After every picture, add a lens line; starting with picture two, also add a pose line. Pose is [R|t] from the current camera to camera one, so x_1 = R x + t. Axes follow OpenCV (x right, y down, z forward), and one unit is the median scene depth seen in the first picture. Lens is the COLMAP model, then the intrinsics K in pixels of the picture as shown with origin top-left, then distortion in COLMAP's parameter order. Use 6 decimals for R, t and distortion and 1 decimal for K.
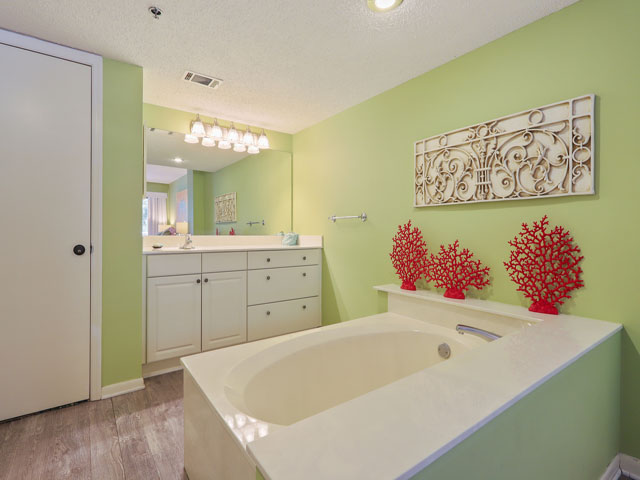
lens RADIAL K [[307.7, 0, 320.0], [0, 307.7, 237.5], [0, 0, 1]] dist [0.000550, 0.000476]
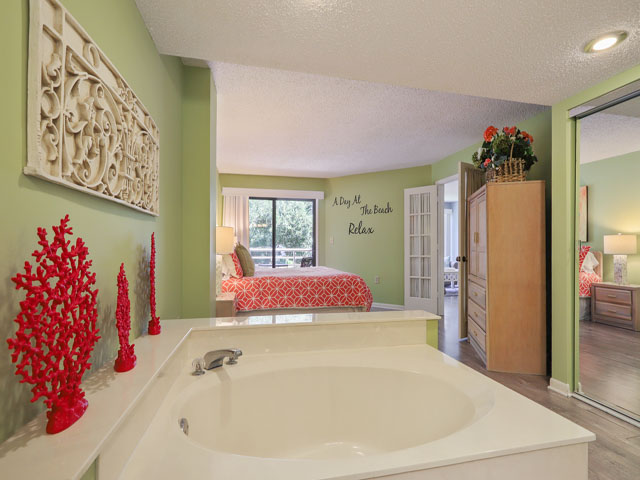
lens RADIAL K [[307.7, 0, 320.0], [0, 307.7, 237.5], [0, 0, 1]] dist [0.000550, 0.000476]
pose [[-0.912244, 0.003587, 0.409633, -0.101660], [-0.004687, 0.999805, -0.019191, -0.026850], [-0.409621, -0.019427, -0.912049, 1.185341]]
